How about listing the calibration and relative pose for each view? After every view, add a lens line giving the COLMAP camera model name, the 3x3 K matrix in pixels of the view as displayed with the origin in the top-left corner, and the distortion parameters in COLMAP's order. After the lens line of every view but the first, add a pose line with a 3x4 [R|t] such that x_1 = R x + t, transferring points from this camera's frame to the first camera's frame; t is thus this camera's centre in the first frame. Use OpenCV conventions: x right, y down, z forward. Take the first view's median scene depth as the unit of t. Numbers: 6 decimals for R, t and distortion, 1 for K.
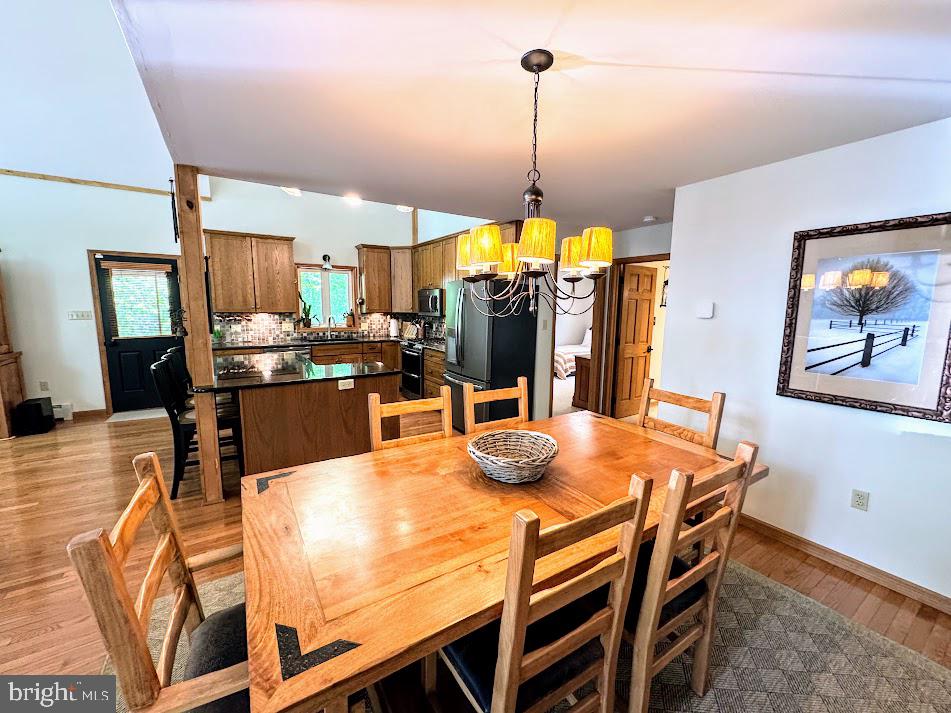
lens RADIAL K [[380.9, 0, 474.5], [0, 380.9, 354.2], [0, 0, 1]] dist [-0.002404, -0.000135]
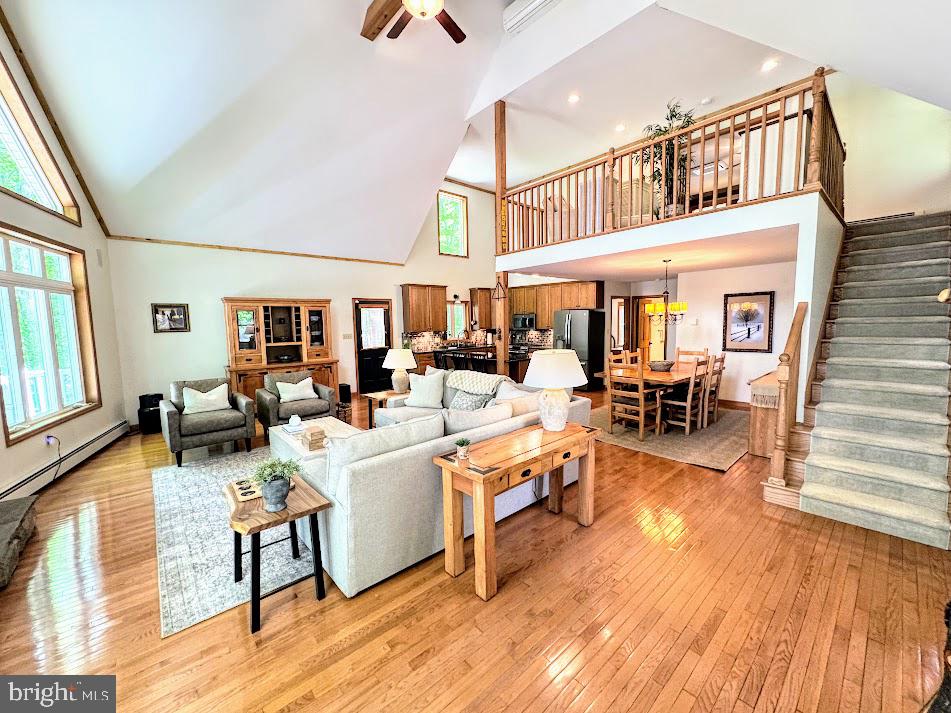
lens RADIAL K [[380.9, 0, 472.1], [0, 380.9, 356.9], [0, 0, 1]] dist [-0.002404, -0.000135]
pose [[0.988301, -0.046377, 0.145296, -1.203696], [0.051517, 0.998165, -0.031813, 0.120580], [-0.143554, 0.038926, 0.988877, -1.262229]]
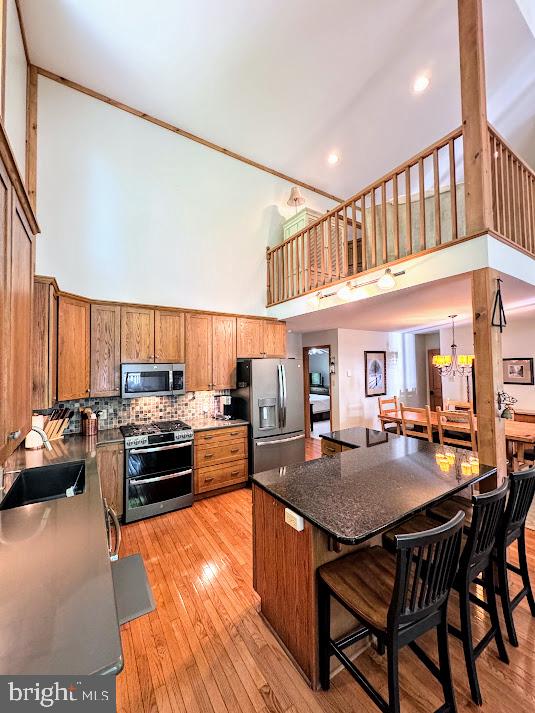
lens RADIAL K [[285.6, 0, 270.6], [0, 285.6, 355.5], [0, 0, 1]] dist [-0.002404, -0.000135]
pose [[0.004547, 0.019995, 0.999790, -1.469937], [0.146785, 0.988957, -0.020446, -0.281150], [-0.989158, 0.146847, 0.001561, 1.499742]]
